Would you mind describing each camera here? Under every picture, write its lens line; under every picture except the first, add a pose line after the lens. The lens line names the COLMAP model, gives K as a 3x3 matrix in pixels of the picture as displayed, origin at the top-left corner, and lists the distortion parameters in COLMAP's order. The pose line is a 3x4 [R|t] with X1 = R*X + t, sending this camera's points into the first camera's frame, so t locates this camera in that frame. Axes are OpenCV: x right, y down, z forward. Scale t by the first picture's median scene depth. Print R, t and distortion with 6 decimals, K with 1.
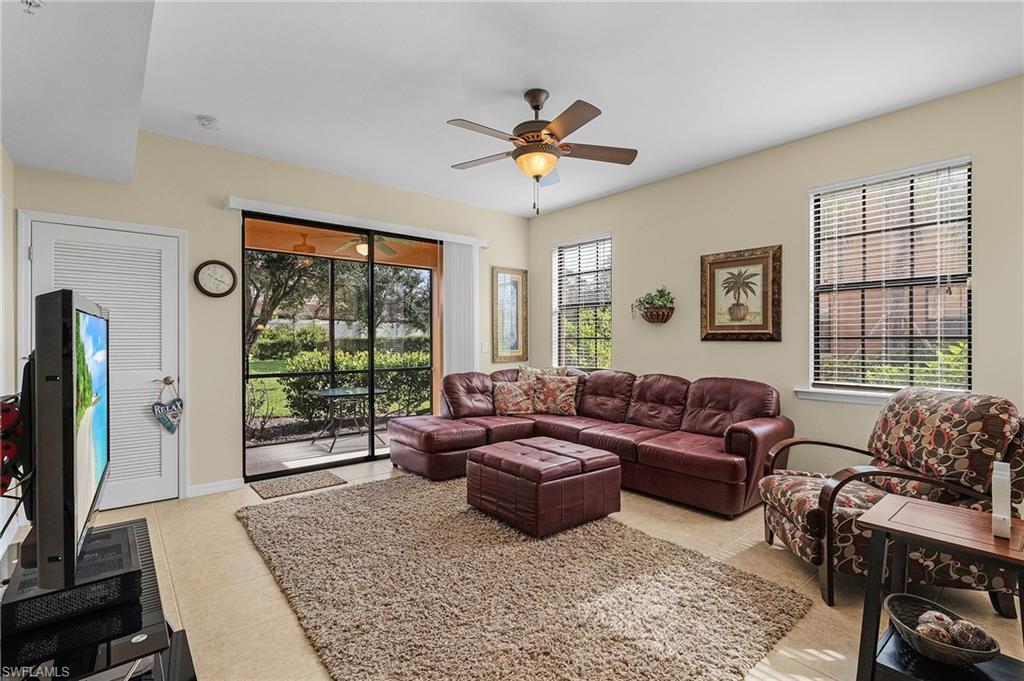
lens RADIAL K [[473.6, 0, 510.4], [0, 473.6, 342.7], [0, 0, 1]] dist [-0.001191, -0.000158]
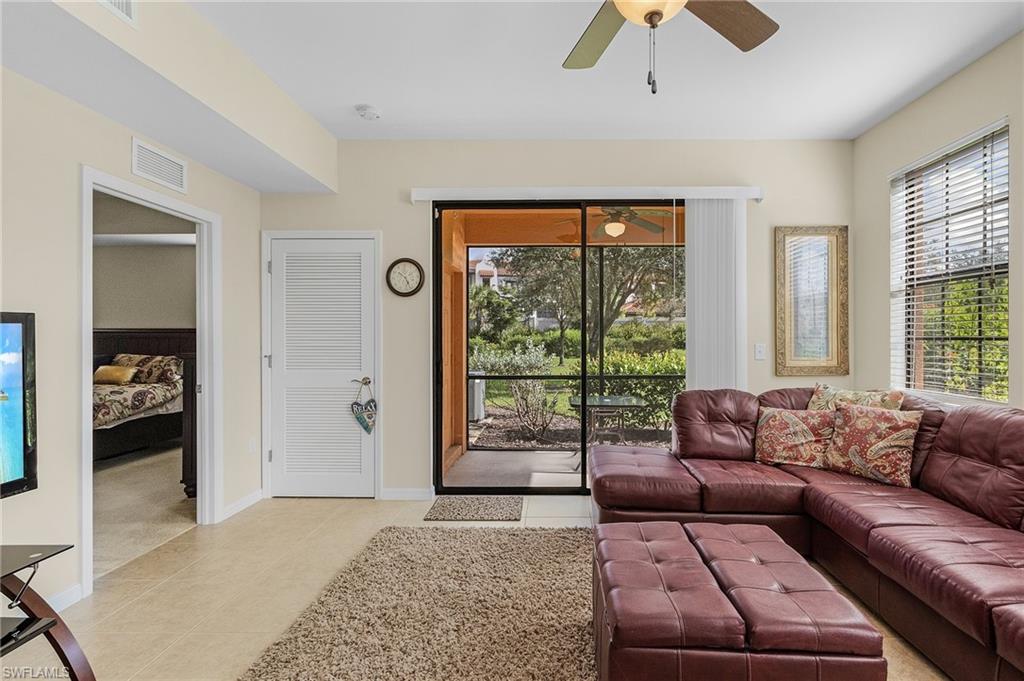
lens RADIAL K [[494.3, 0, 546.6], [0, 494.3, 340.4], [0, 0, 1]] dist [0.005674, 0.000321]
pose [[0.758577, 0.003455, -0.651575, 0.187086], [-0.003495, 0.999993, 0.001233, -0.007042], [0.651574, 0.001342, 0.758584, 0.320637]]
